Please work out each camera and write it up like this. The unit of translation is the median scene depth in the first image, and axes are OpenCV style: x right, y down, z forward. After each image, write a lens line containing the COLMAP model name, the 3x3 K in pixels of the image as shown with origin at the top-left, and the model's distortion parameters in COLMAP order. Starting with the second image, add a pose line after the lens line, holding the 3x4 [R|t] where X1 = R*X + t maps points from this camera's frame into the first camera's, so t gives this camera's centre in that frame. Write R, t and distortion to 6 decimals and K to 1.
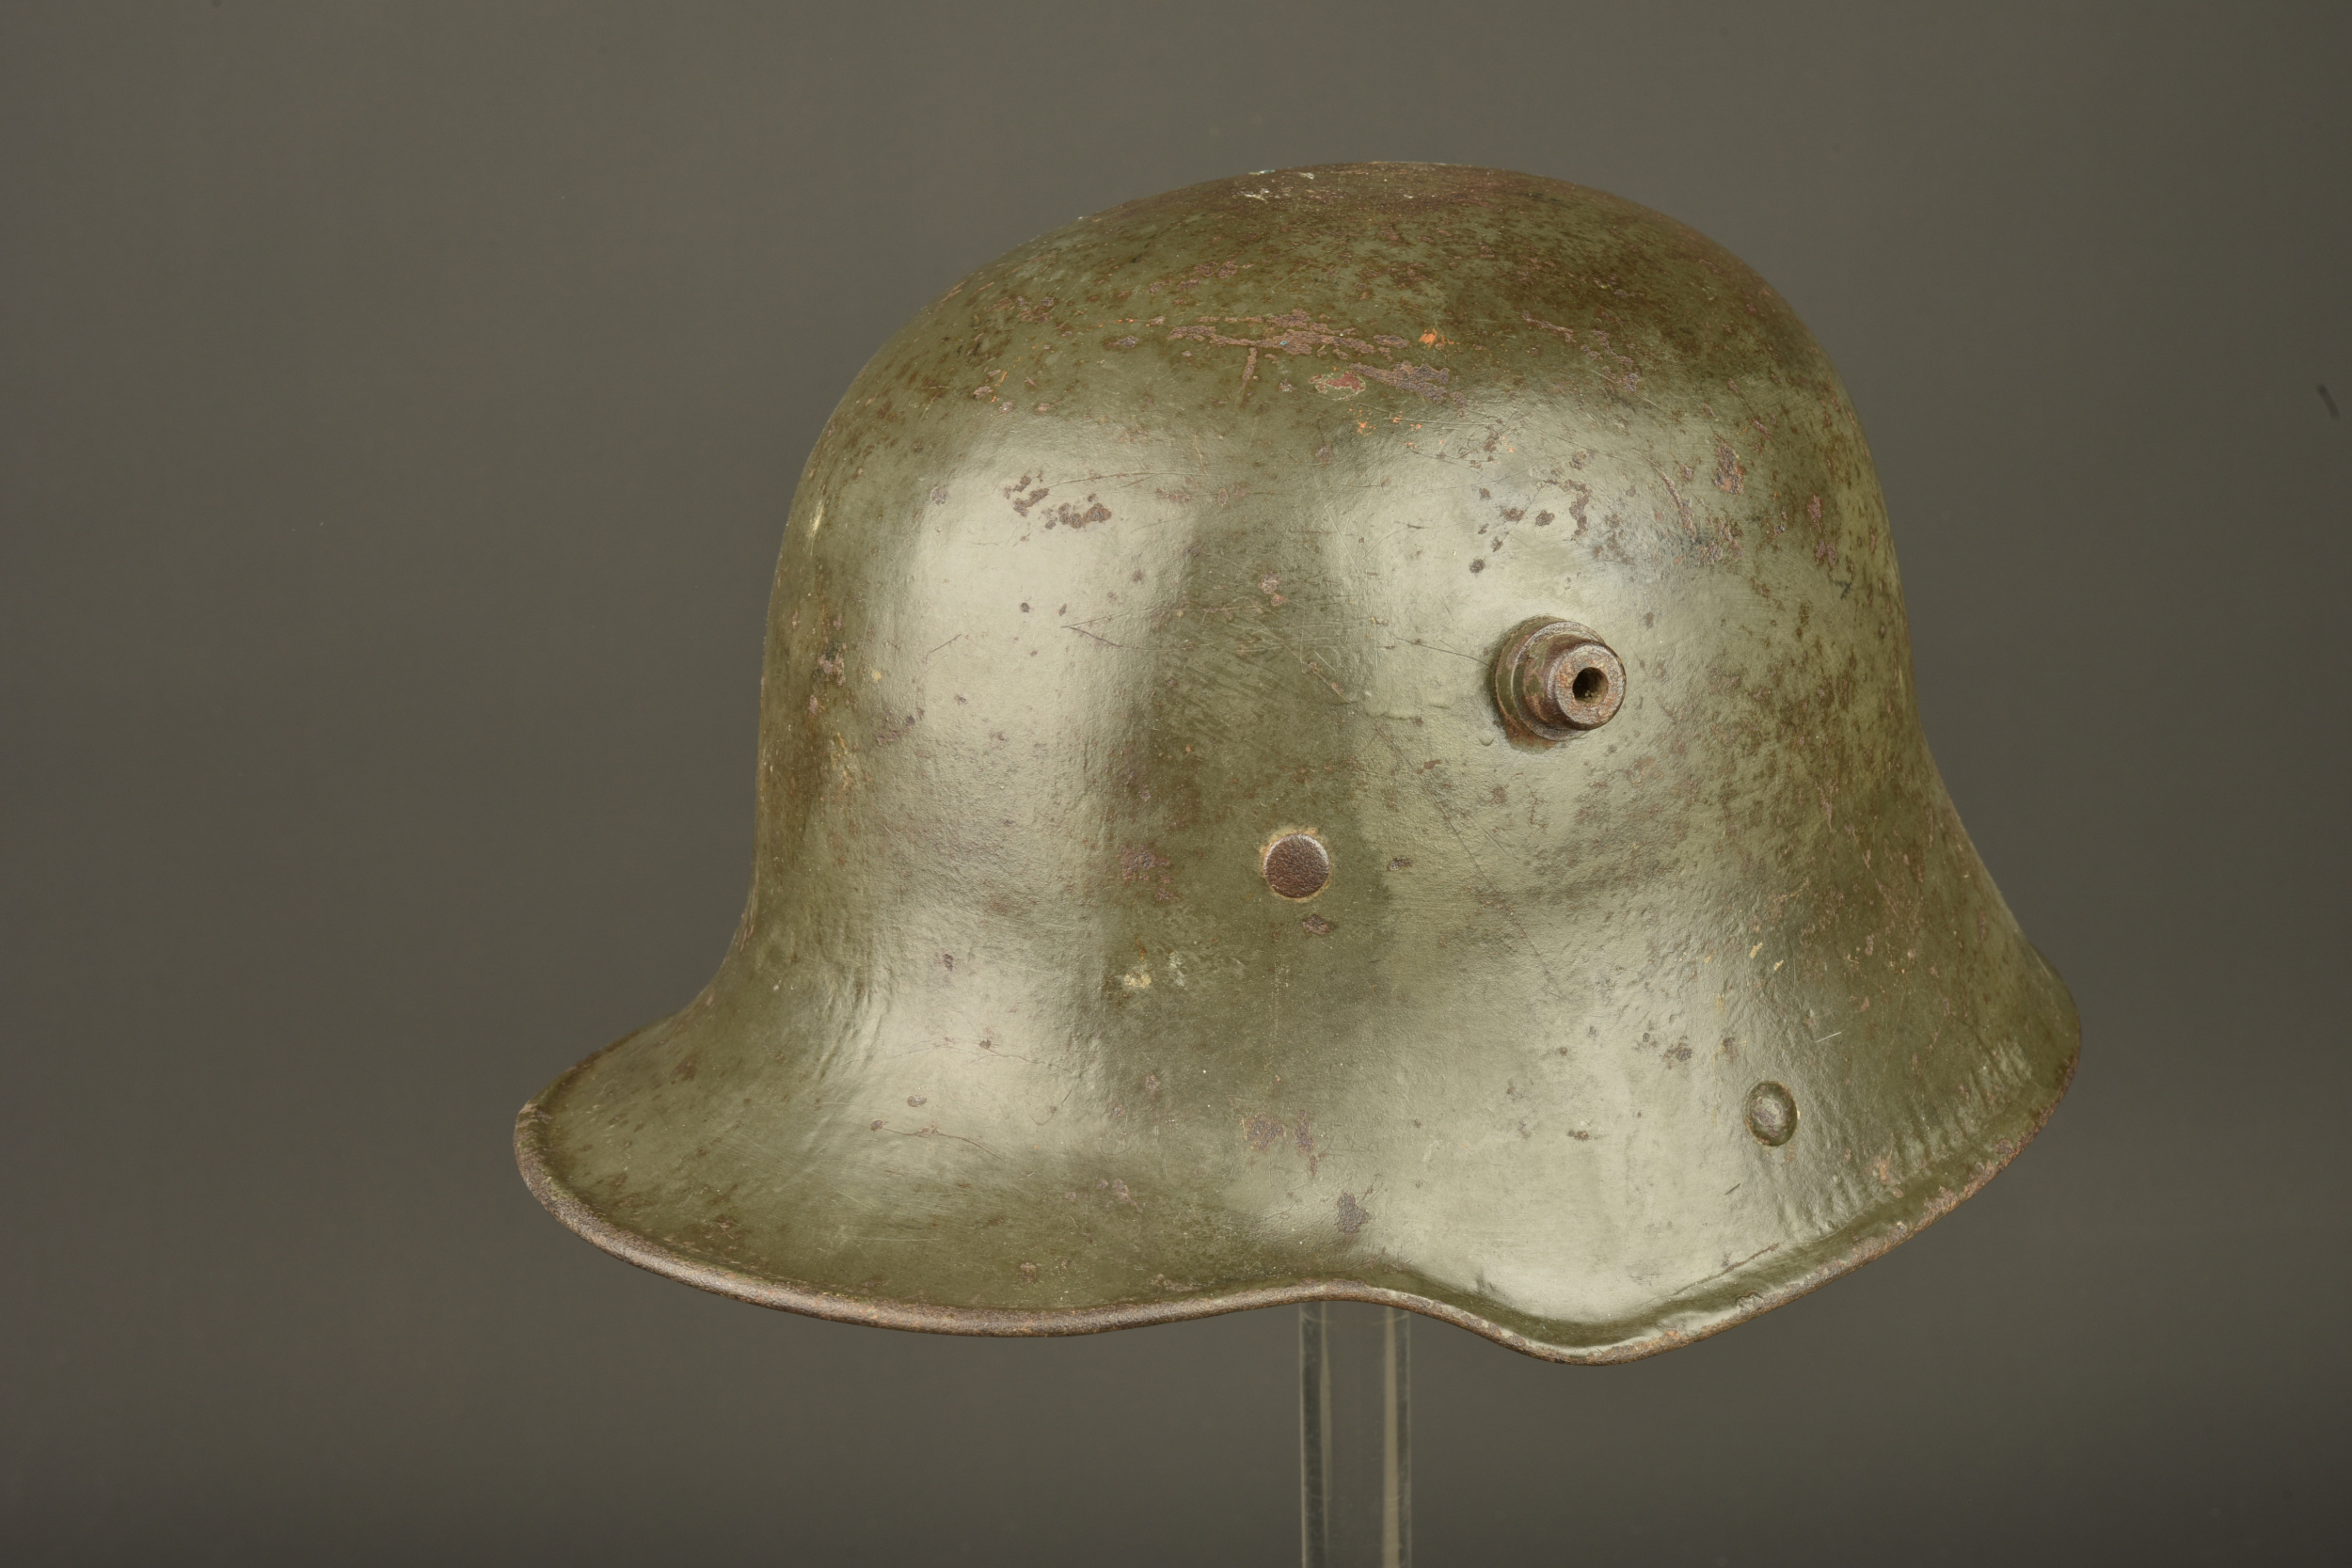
lens RADIAL K [[4045.9, 0, 1176.0], [0, 4045.9, 784.0], [0, 0, 1]] dist [0.048018, 0.064051]
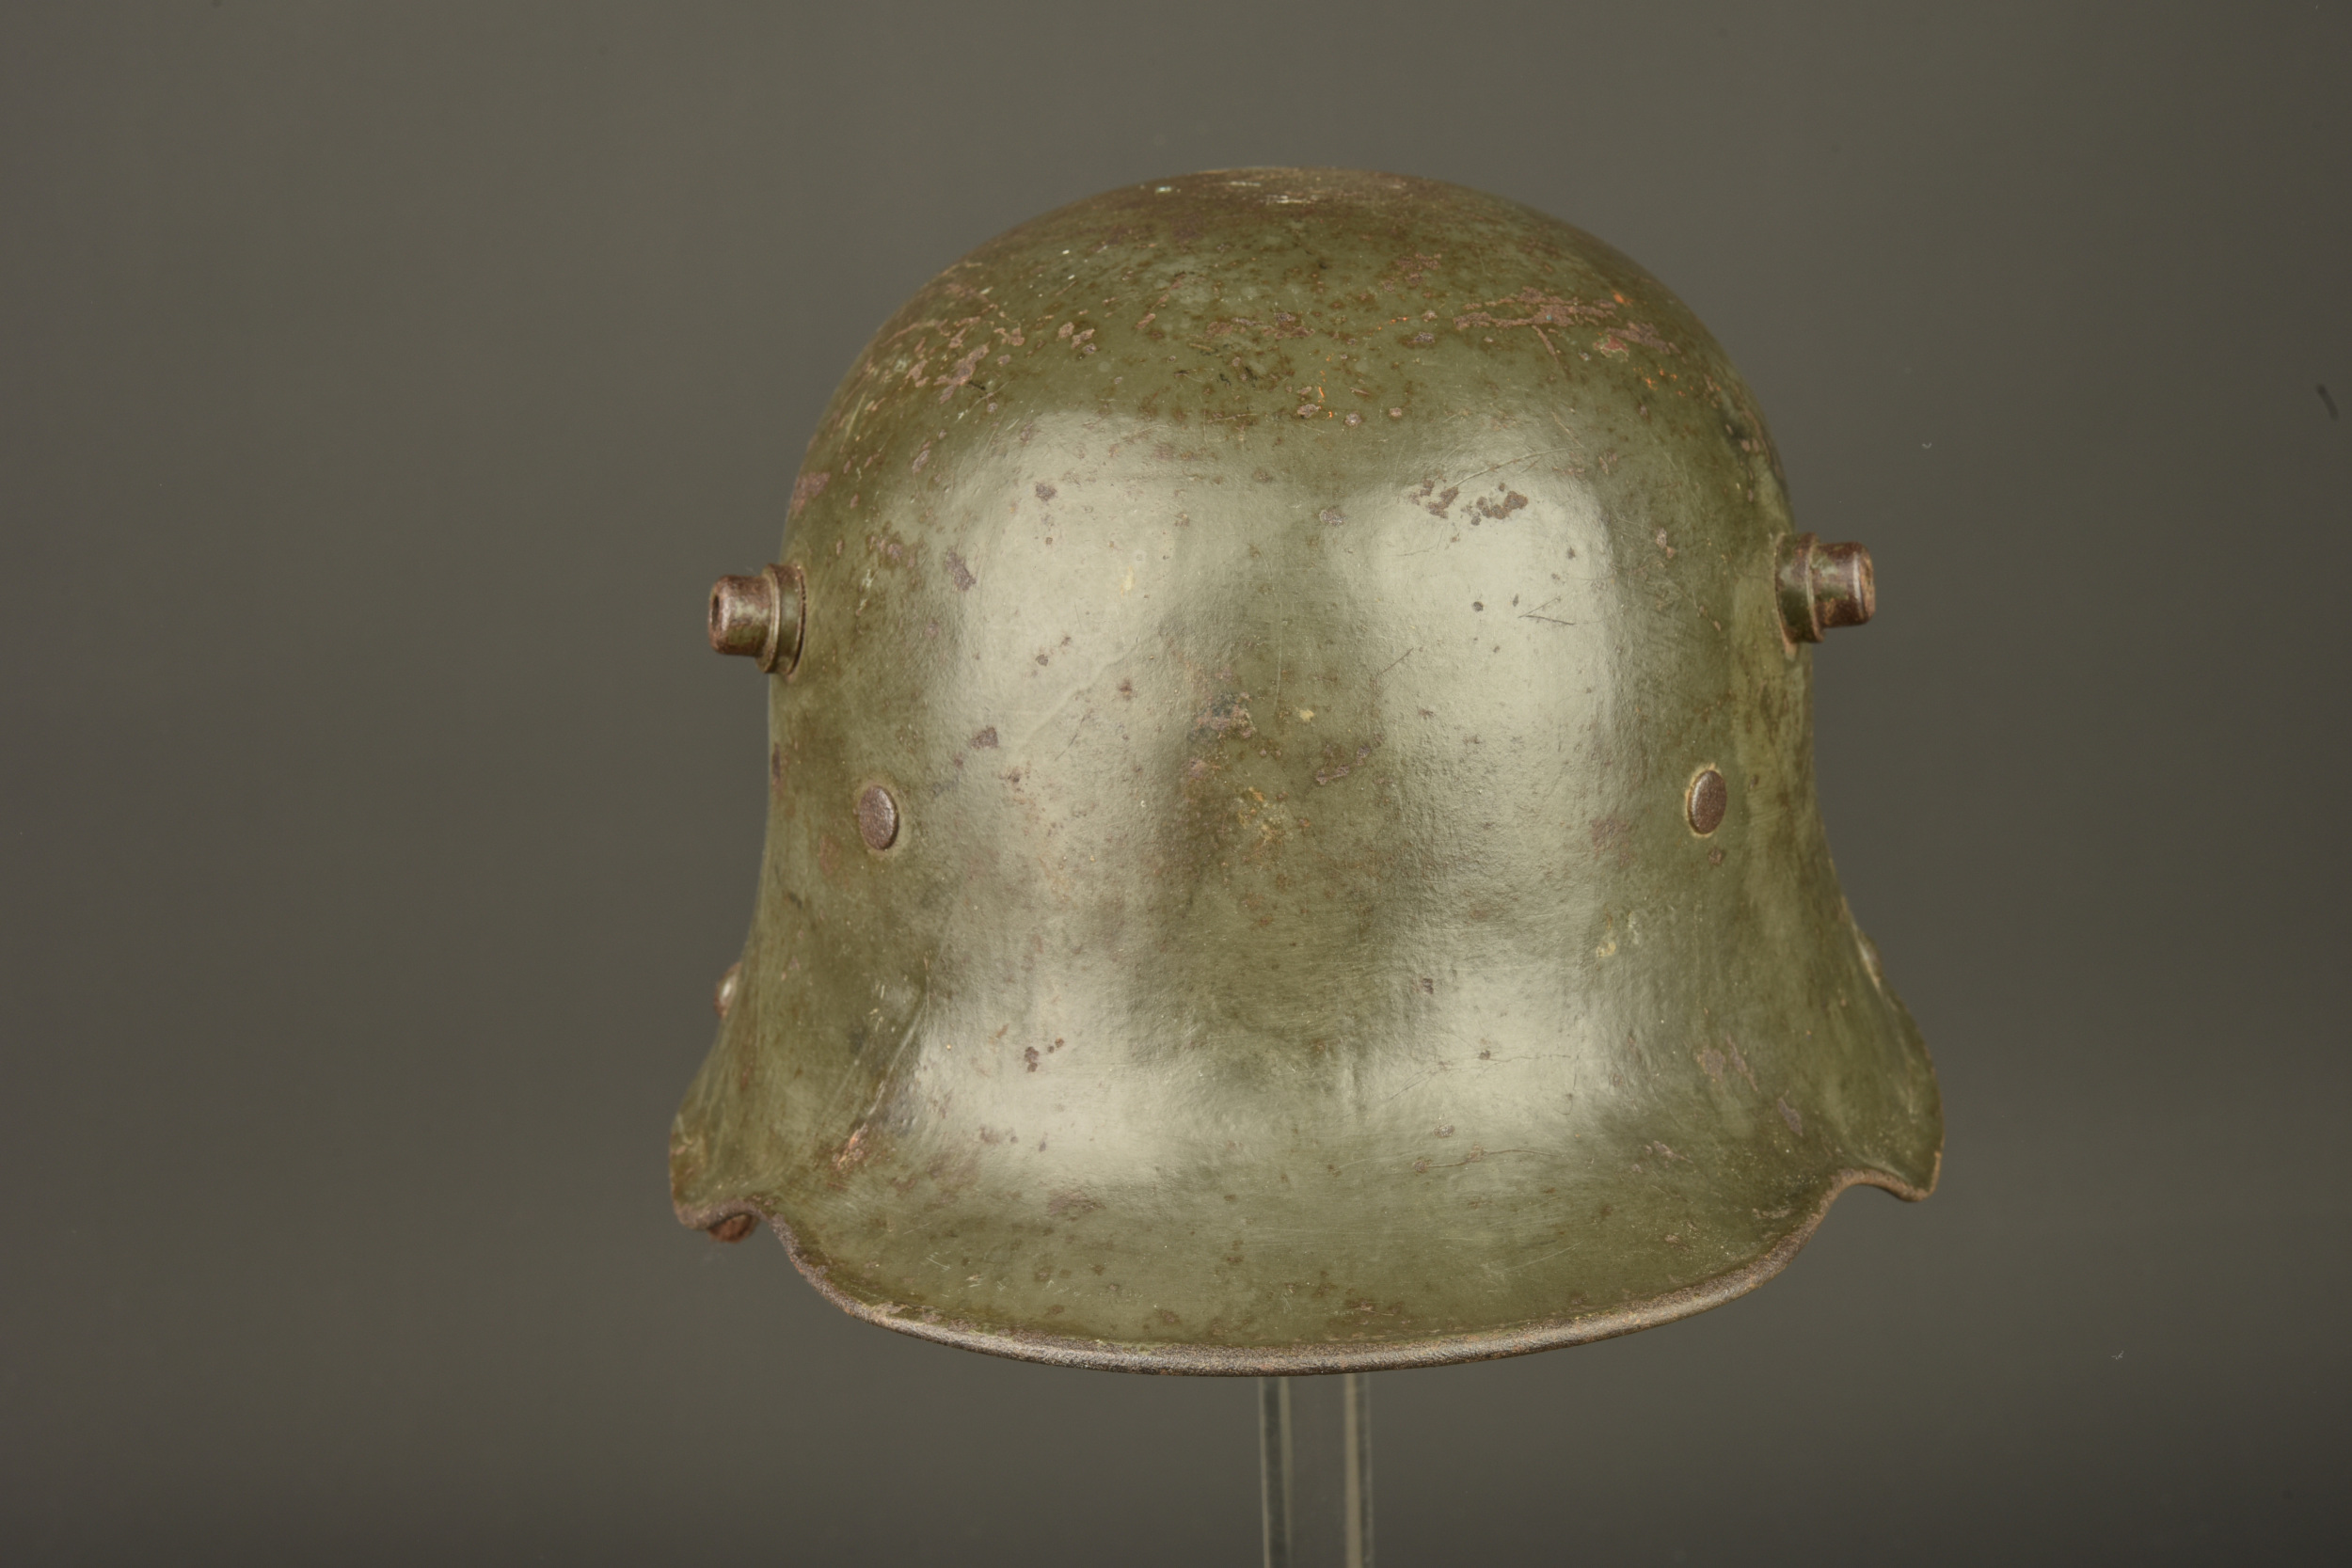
lens RADIAL K [[4045.9, 0, 1176.0], [0, 4045.9, 784.0], [0, 0, 1]] dist [0.048018, 0.064051]
pose [[0.671223, -0.198325, 0.714231, -0.797337], [0.221845, 0.973126, 0.061727, -0.078282], [-0.707279, 0.117016, 0.697182, 0.363797]]
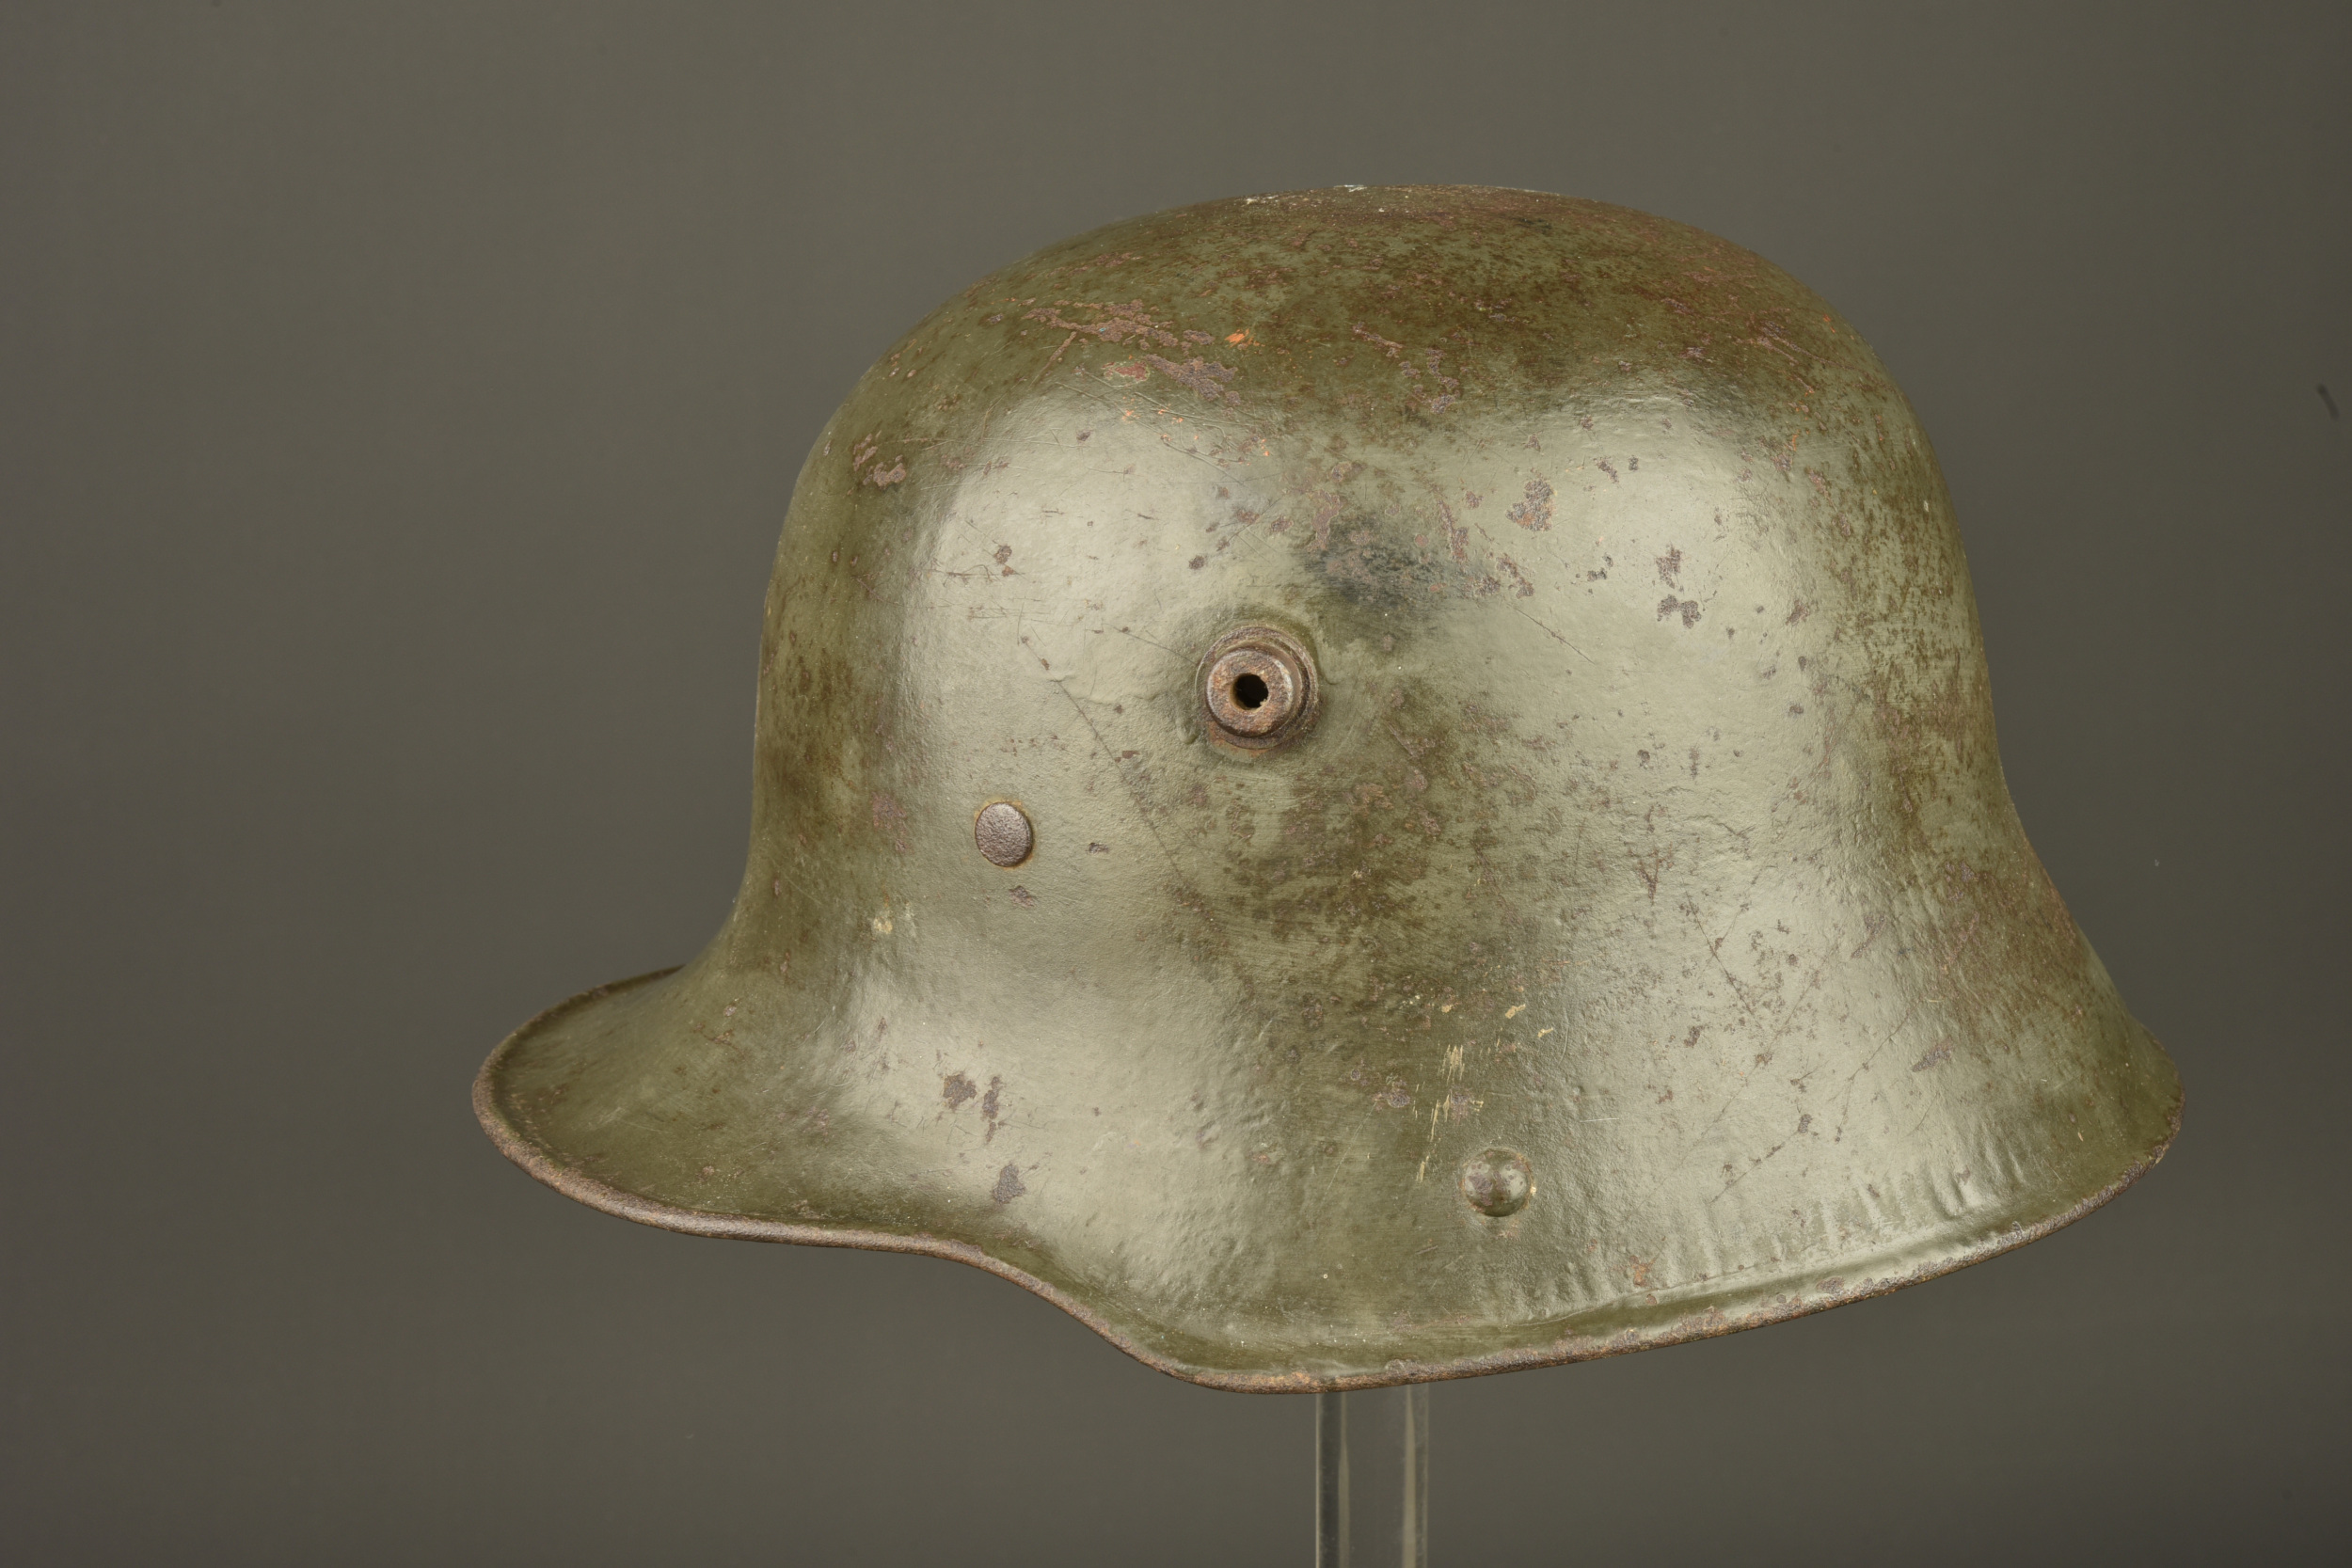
lens RADIAL K [[4045.9, 0, 1176.0], [0, 4045.9, 784.0], [0, 0, 1]] dist [0.048018, 0.064051]
pose [[0.847287, 0.137321, -0.513077, 0.580509], [-0.155469, 0.987811, 0.007640, -0.006863], [0.507872, 0.073294, 0.858309, 0.145551]]
